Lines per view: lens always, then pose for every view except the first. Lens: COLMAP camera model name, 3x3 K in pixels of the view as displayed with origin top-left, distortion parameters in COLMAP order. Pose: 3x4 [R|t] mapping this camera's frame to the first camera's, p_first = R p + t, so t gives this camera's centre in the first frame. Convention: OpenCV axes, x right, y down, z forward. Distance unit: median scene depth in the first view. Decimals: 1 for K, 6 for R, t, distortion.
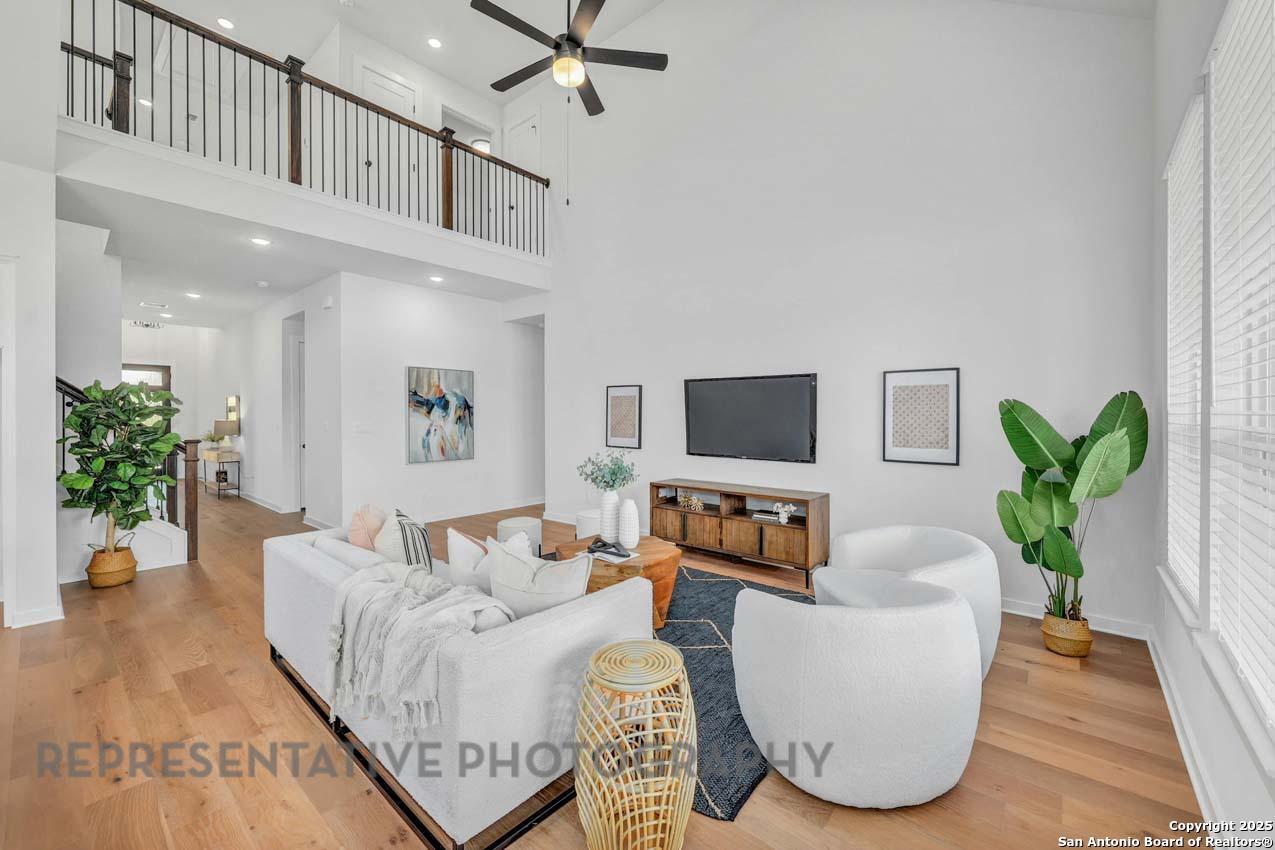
lens RADIAL K [[509.6, 0, 635.3], [0, 509.6, 419.9], [0, 0, 1]] dist [-0.007167, -0.000022]
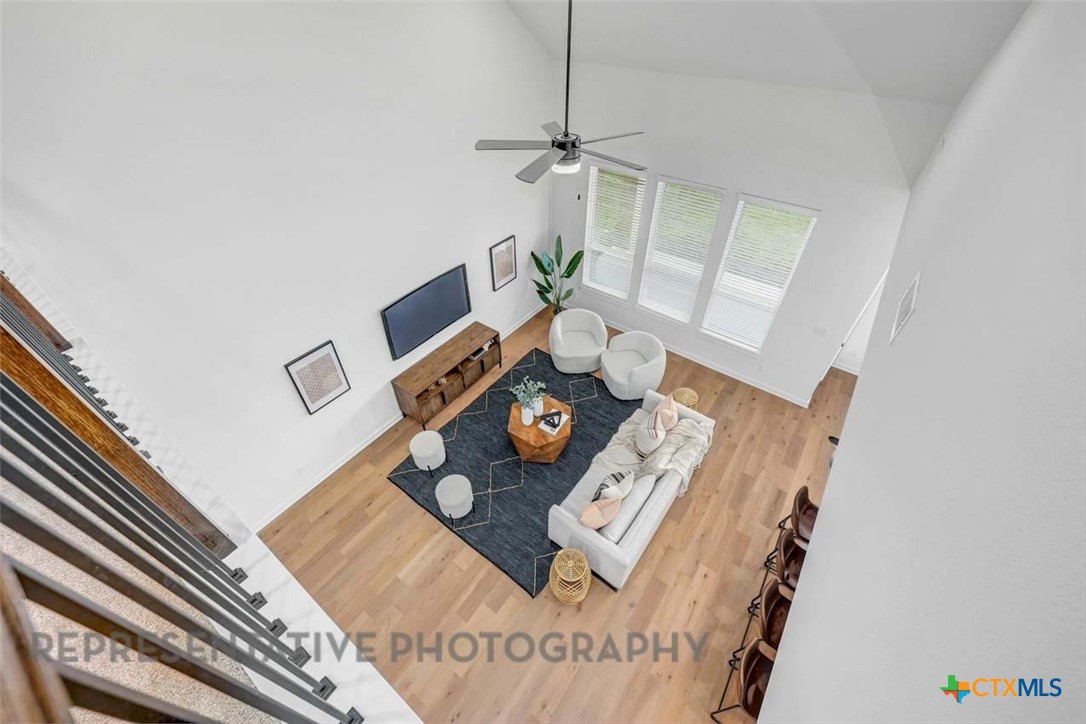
lens RADIAL K [[434.1, 0, 541.1], [0, 434.1, 357.7], [0, 0, 1]] dist [-0.007167, -0.000022]
pose [[-0.079008, -0.660831, 0.746364, -0.834461], [0.006571, 0.748343, 0.663279, -0.745351], [-0.996852, 0.057309, -0.054783, 0.836474]]
